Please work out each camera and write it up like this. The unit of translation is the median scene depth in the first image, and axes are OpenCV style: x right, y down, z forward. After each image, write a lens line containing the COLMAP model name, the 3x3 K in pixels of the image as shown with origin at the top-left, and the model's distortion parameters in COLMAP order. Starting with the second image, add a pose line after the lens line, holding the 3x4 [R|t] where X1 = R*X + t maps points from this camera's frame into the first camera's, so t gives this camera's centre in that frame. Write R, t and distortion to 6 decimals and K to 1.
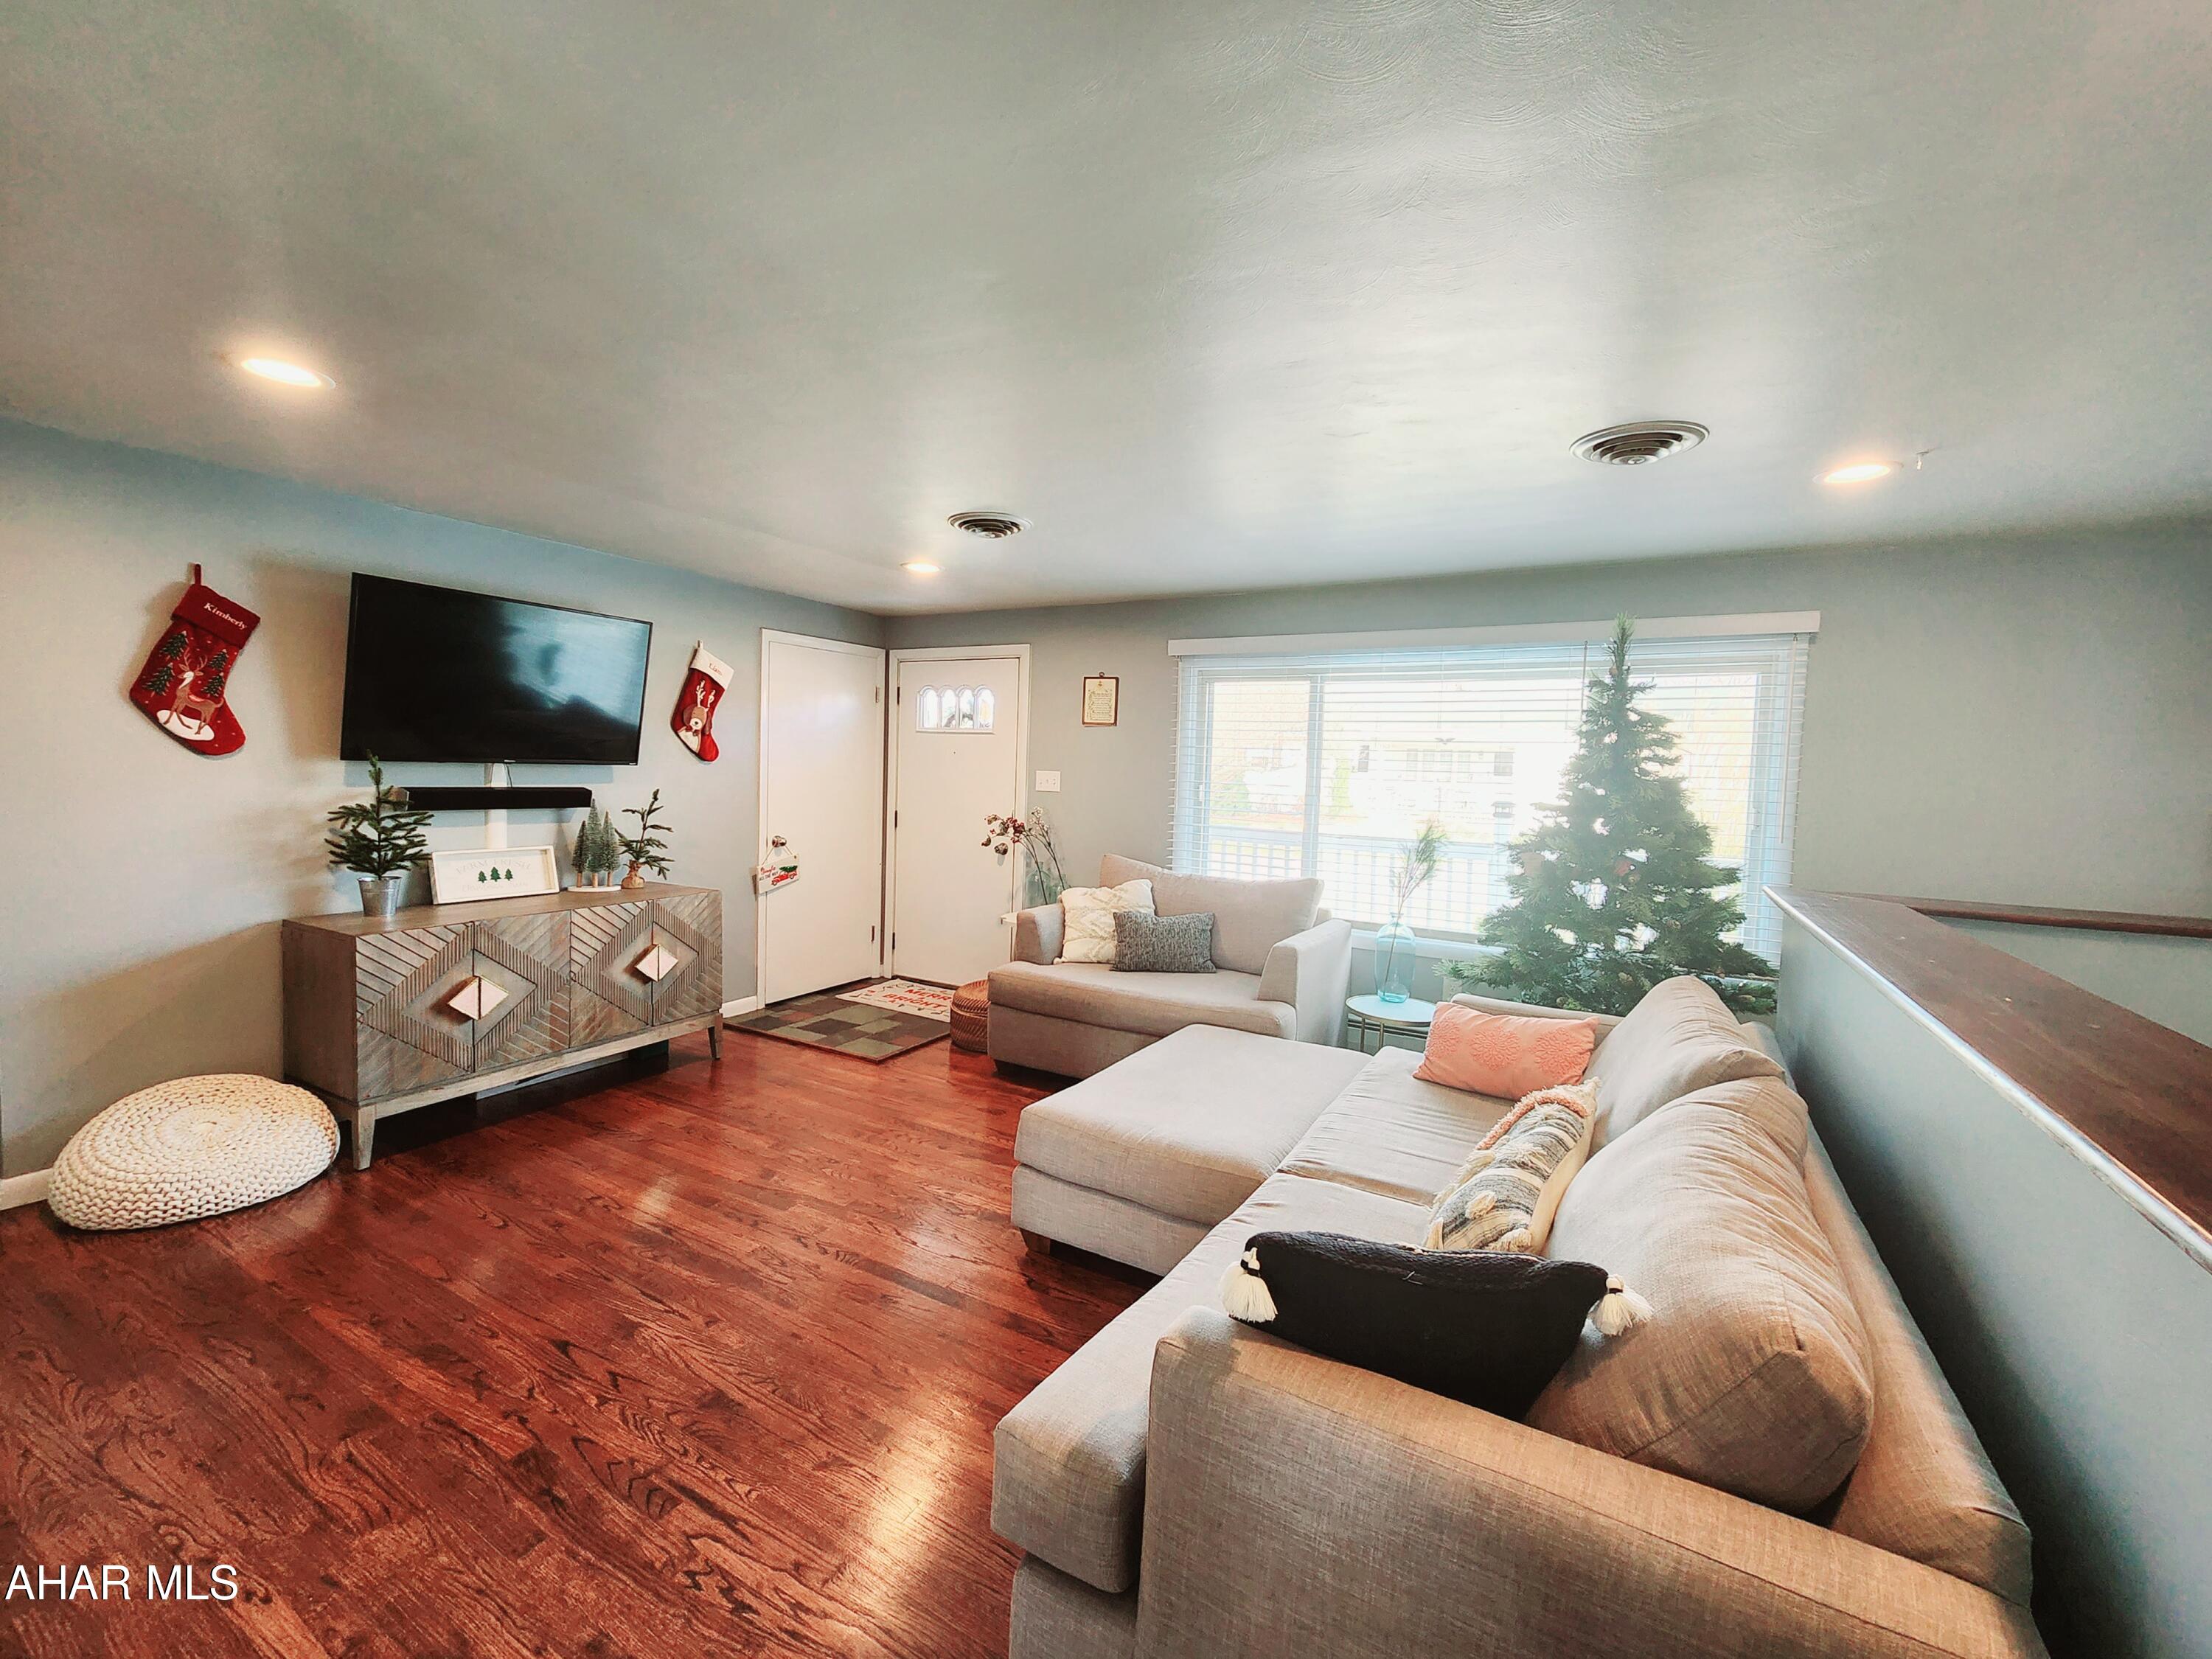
lens RADIAL K [[916.8, 0, 1122.1], [0, 916.8, 816.4], [0, 0, 1]] dist [0.003901, -0.001114]
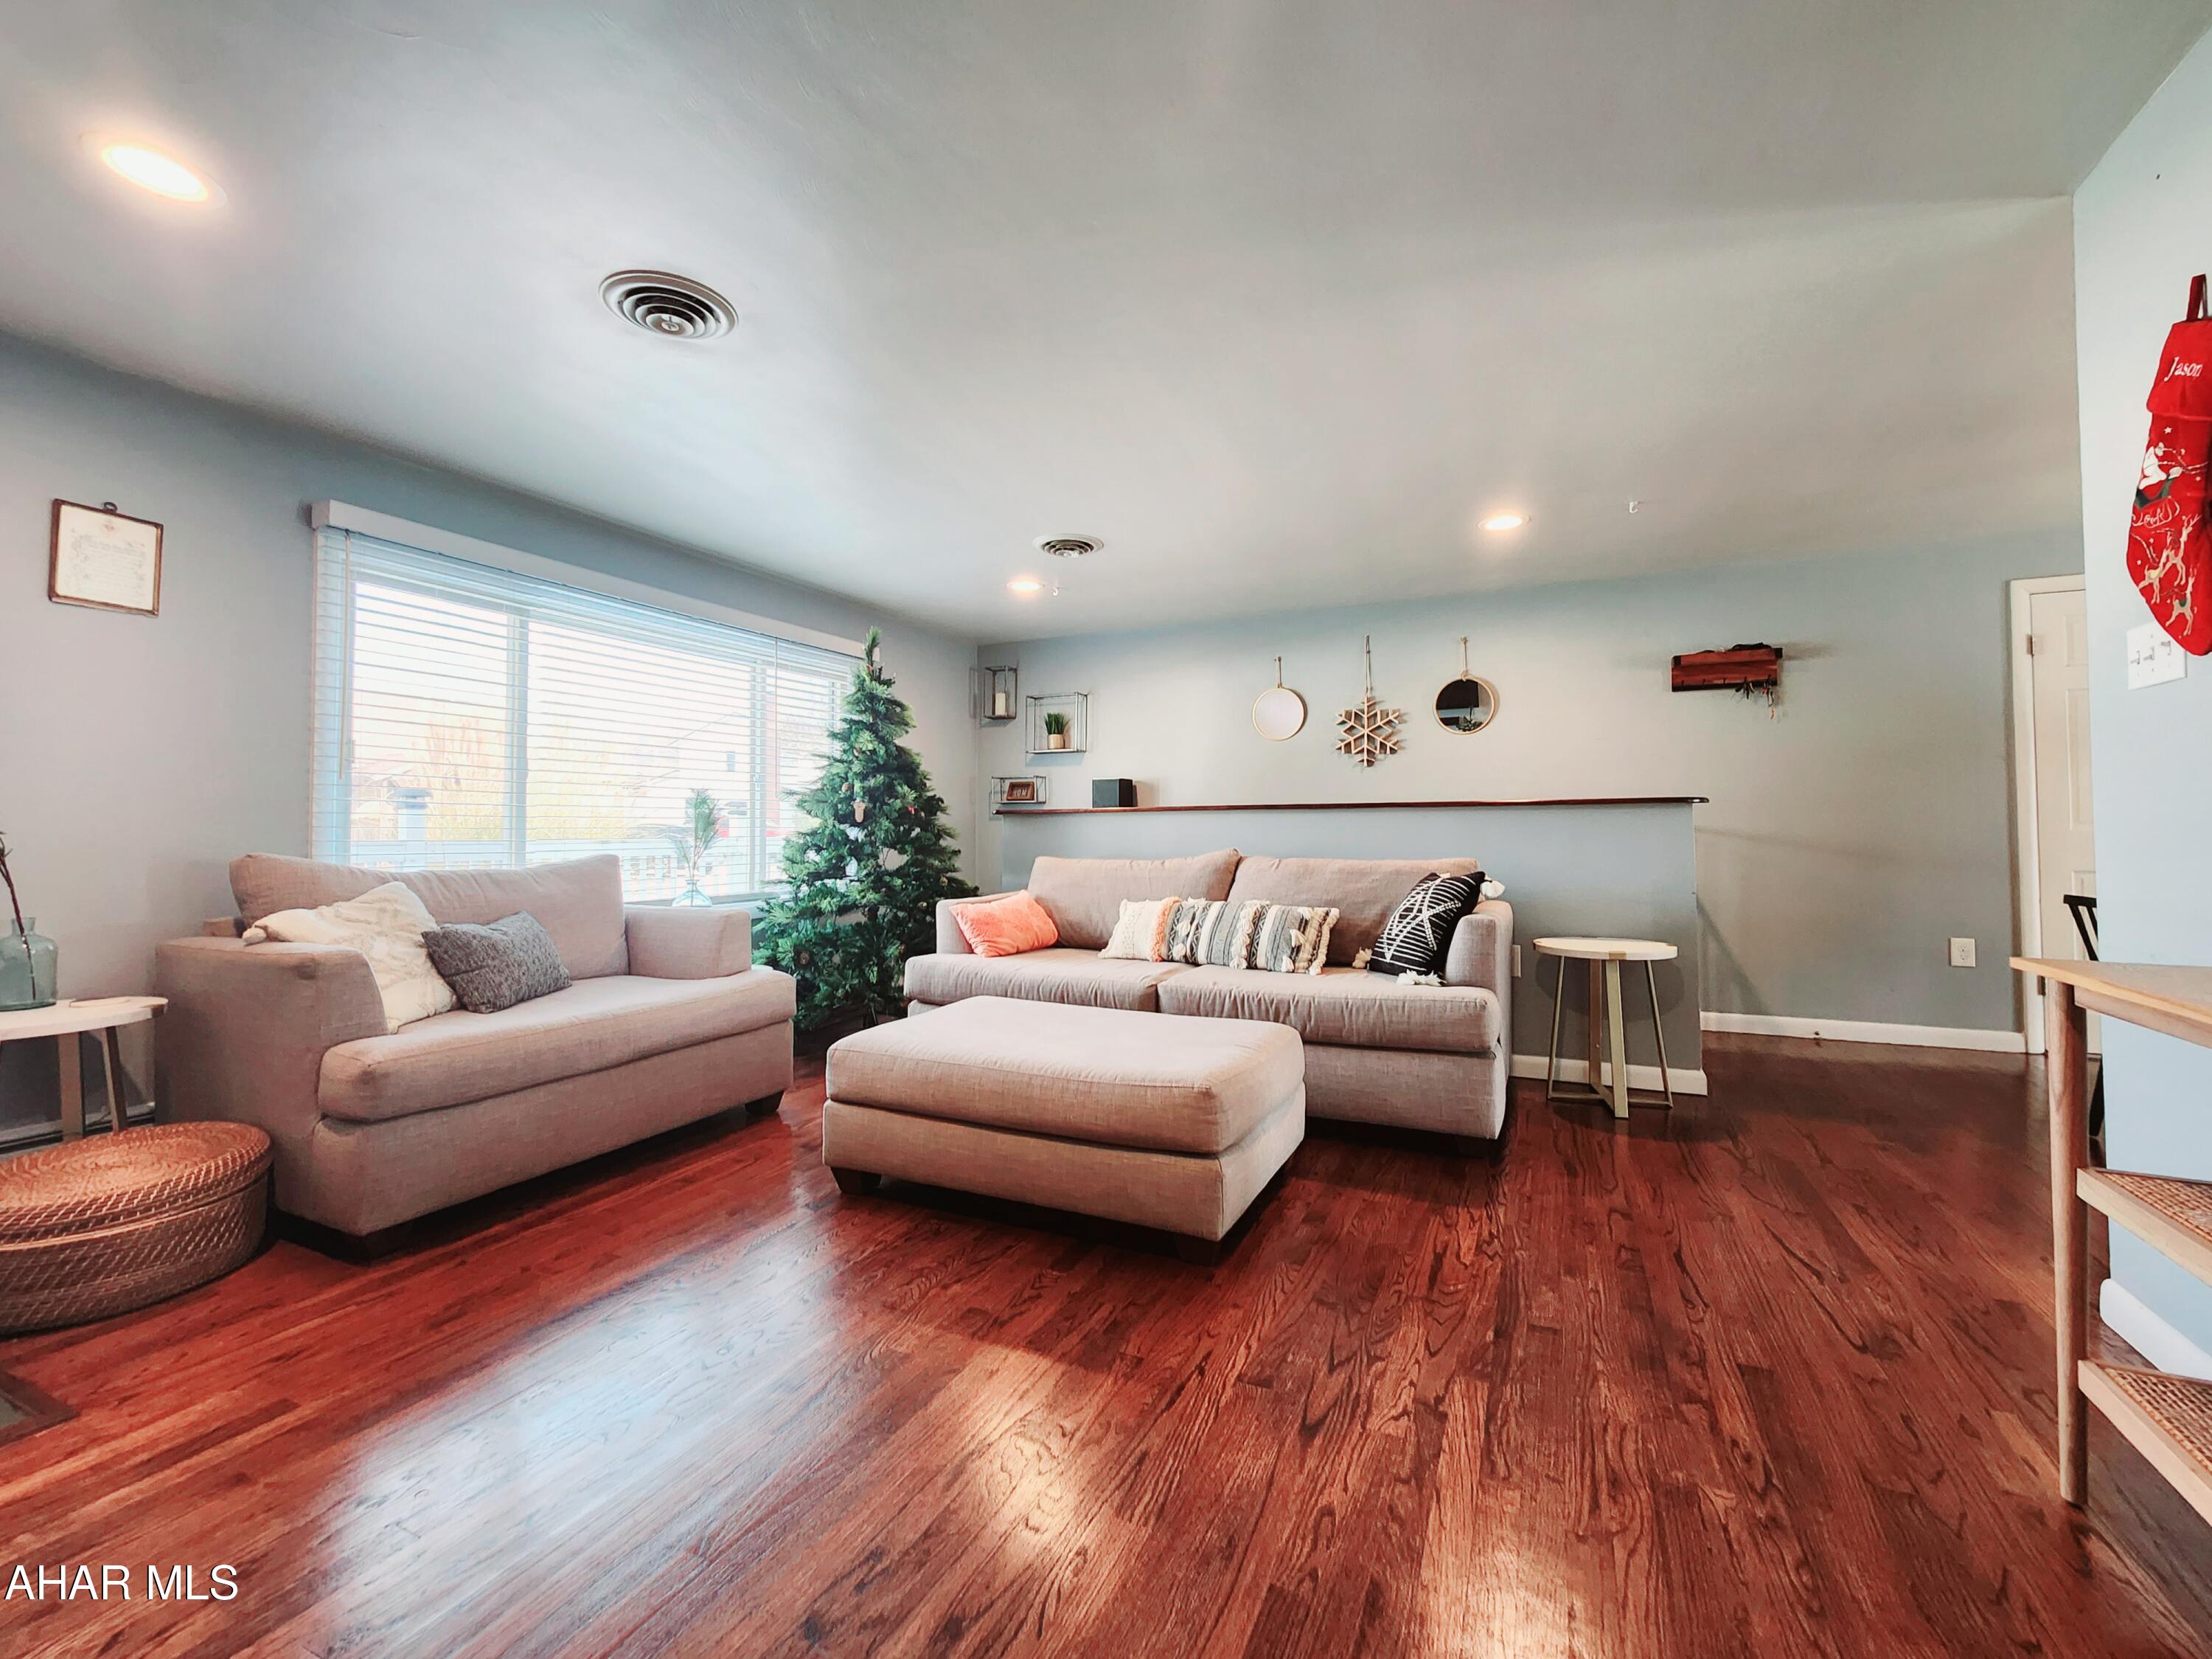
lens RADIAL K [[916.8, 0, 1086.5], [0, 916.8, 817.2], [0, 0, 1]] dist [0.003901, -0.001114]
pose [[-0.043337, -0.017711, 0.998904, -1.460072], [0.059348, 0.998032, 0.020271, 0.095356], [-0.997296, 0.060161, -0.042200, 1.322059]]
